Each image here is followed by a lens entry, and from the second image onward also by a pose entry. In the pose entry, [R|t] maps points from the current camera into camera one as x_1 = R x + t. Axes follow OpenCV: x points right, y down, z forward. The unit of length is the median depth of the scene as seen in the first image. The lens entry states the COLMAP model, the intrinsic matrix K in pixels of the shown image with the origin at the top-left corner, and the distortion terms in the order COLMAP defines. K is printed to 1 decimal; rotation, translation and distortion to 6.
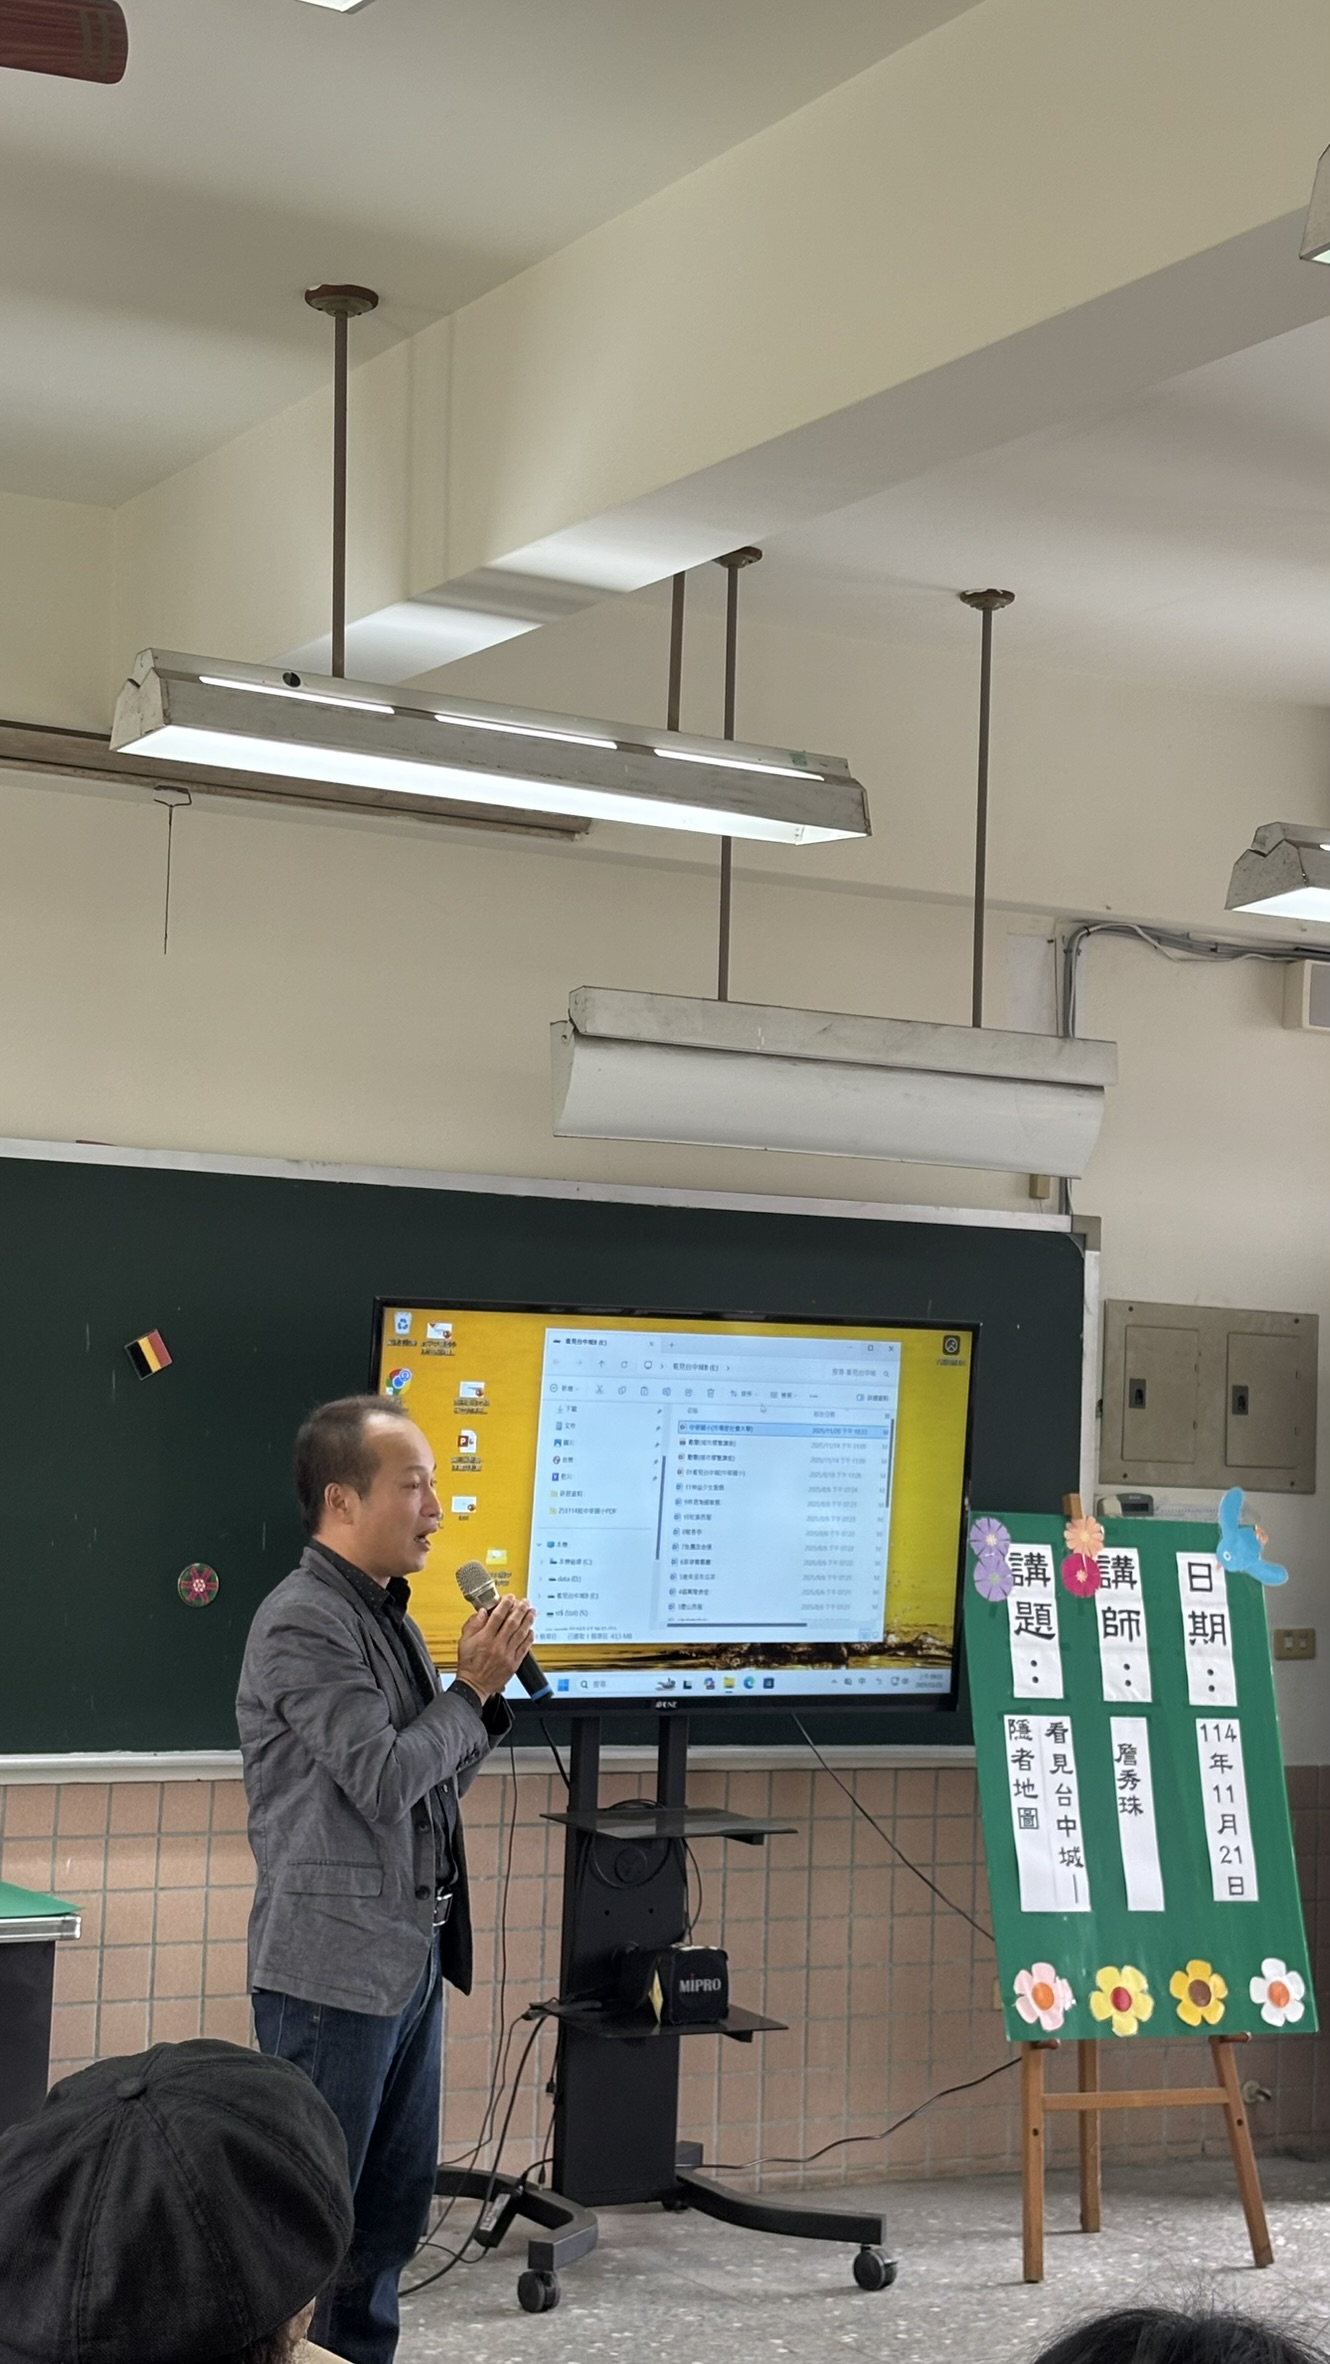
lens RADIAL K [[3640.4, 0, 665.0], [0, 3640.4, 1182.0], [0, 0, 1]] dist [0.230198, -0.837278]
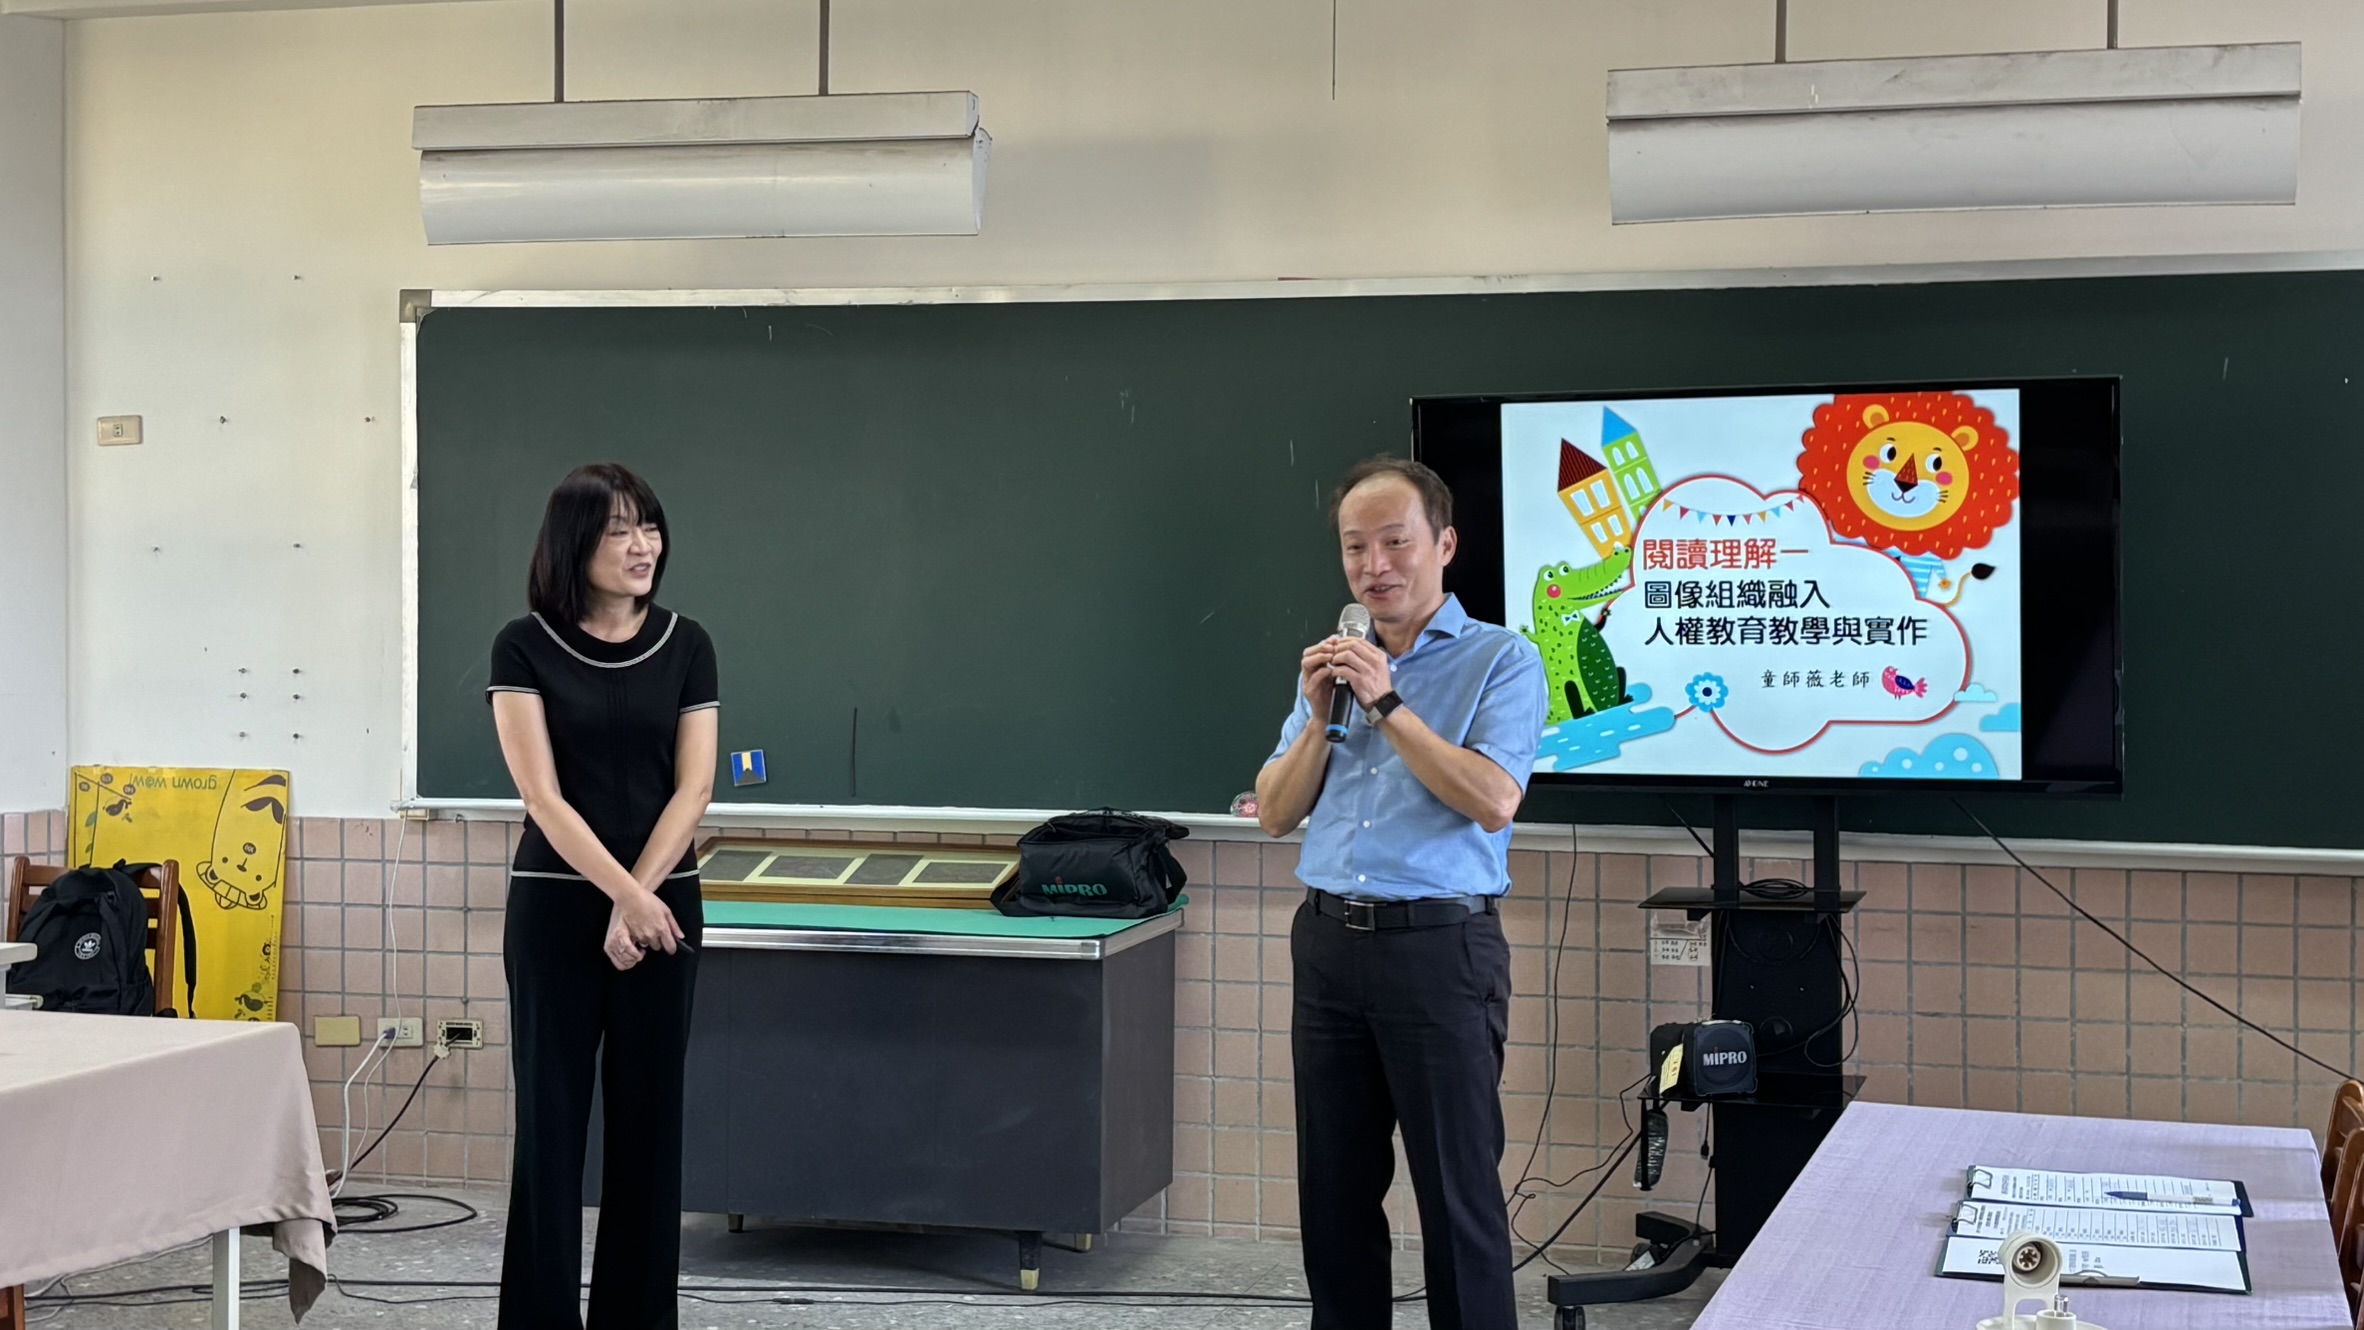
lens RADIAL K [[3238.8, 0, 1167.8], [0, 3238.8, 627.7], [0, 0, 1]] dist [0.247183, -0.925096]
pose [[0.702593, -0.023909, -0.711191, 0.496273], [0.068799, 0.997036, 0.034449, 0.056116], [0.708259, -0.073133, 0.702155, 0.252703]]
